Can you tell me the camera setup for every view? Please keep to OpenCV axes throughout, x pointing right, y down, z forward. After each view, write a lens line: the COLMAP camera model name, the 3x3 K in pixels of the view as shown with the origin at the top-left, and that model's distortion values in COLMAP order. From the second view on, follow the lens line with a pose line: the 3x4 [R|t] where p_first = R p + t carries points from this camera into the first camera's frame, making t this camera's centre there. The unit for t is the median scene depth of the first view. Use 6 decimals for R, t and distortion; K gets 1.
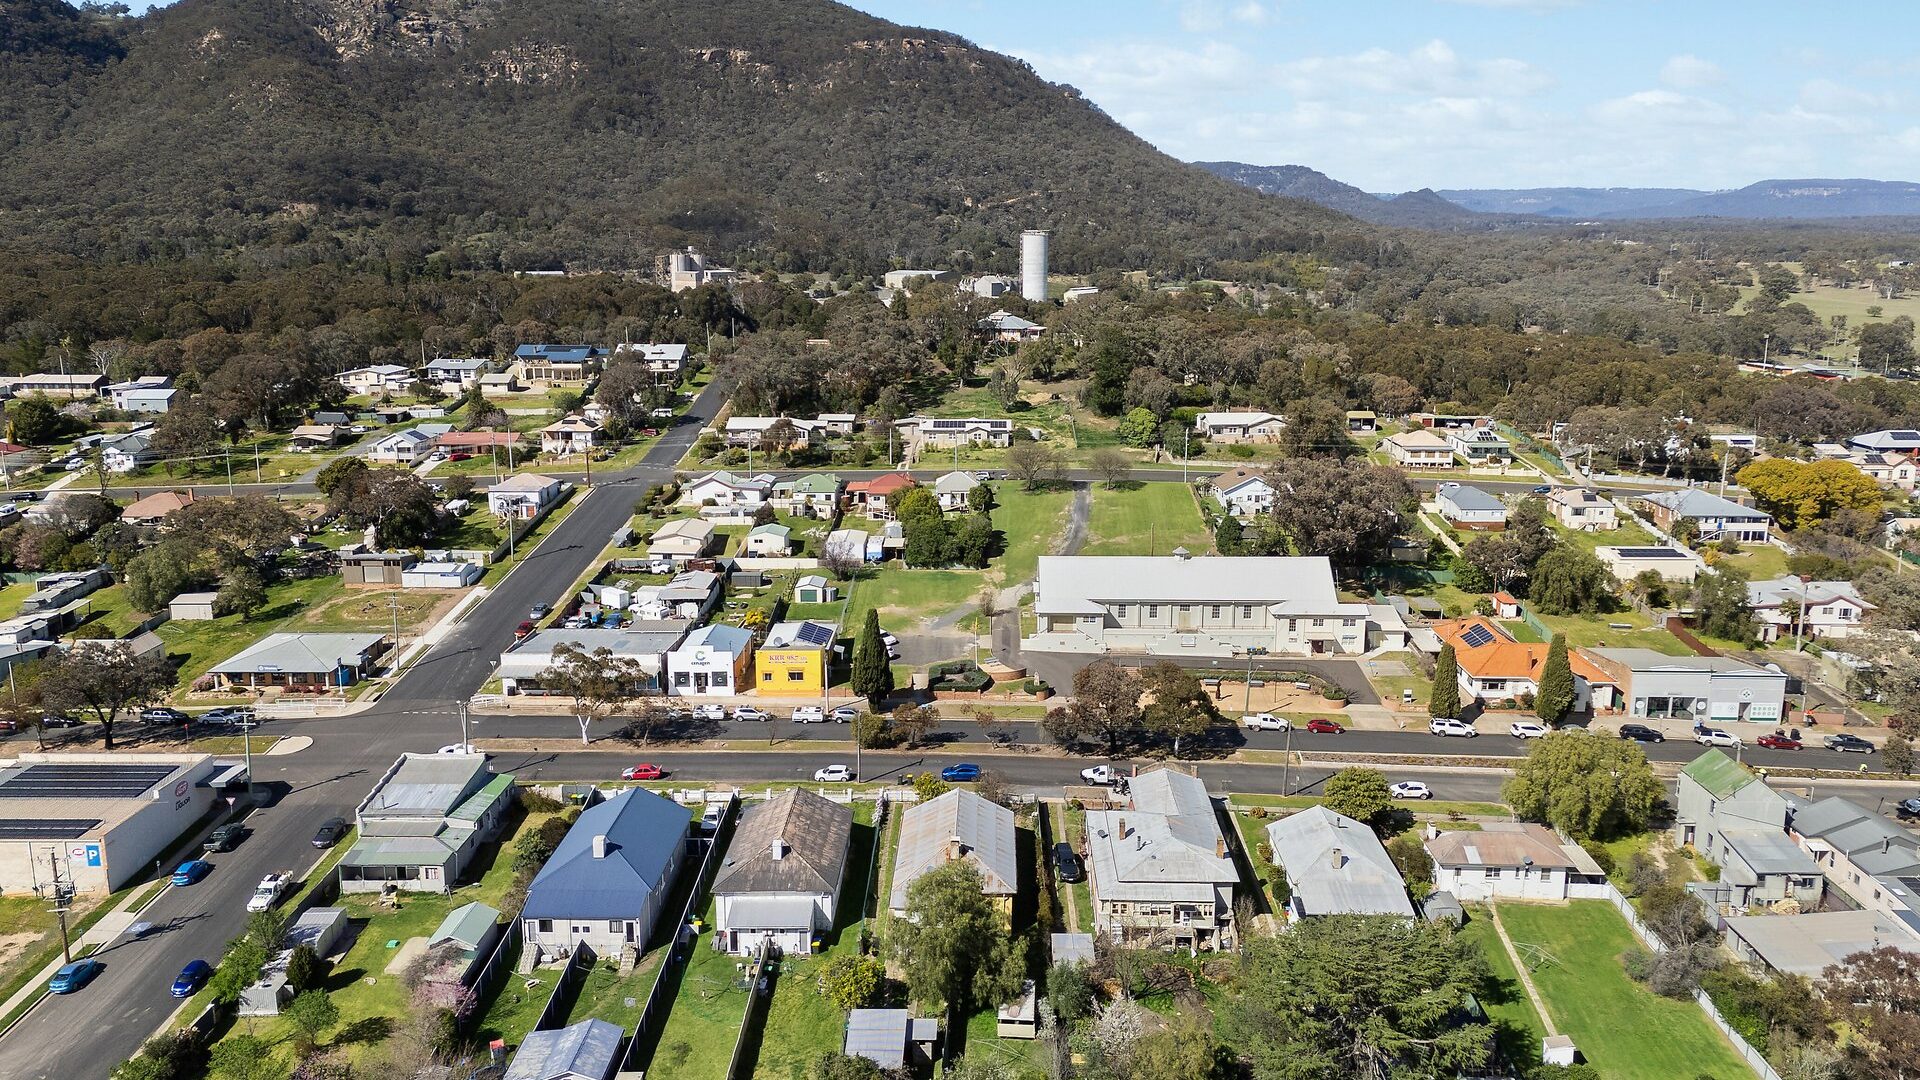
lens RADIAL K [[1384.3, 0, 960.0], [0, 1384.3, 540.0], [0, 0, 1]] dist [0.073860, -0.043034]
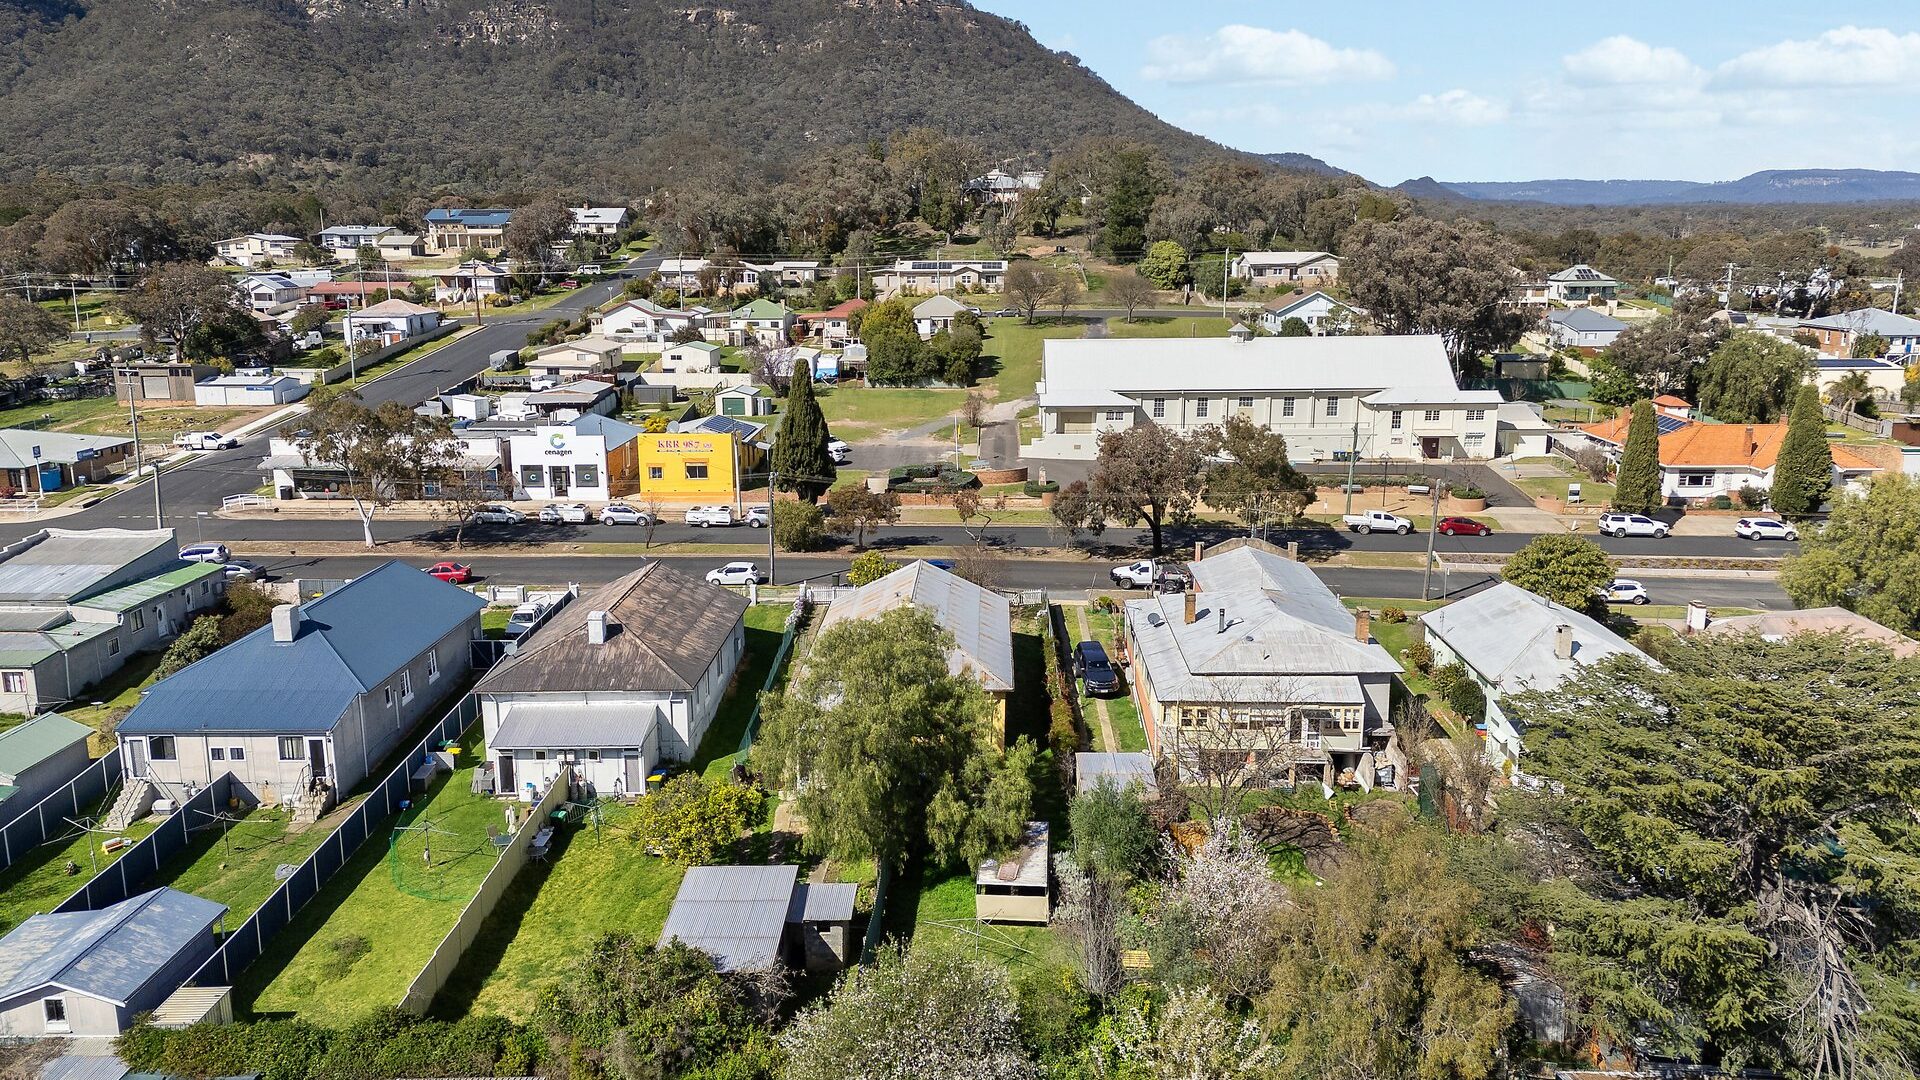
lens RADIAL K [[1401.0, 0, 972.4], [0, 1401.0, 541.3], [0, 0, 1]] dist [0.047123, -0.006763]
pose [[0.999940, -0.001588, 0.010820, 0.011176], [0.001521, 0.999980, 0.006195, 0.117860], [-0.010830, -0.006178, 0.999922, 0.267929]]
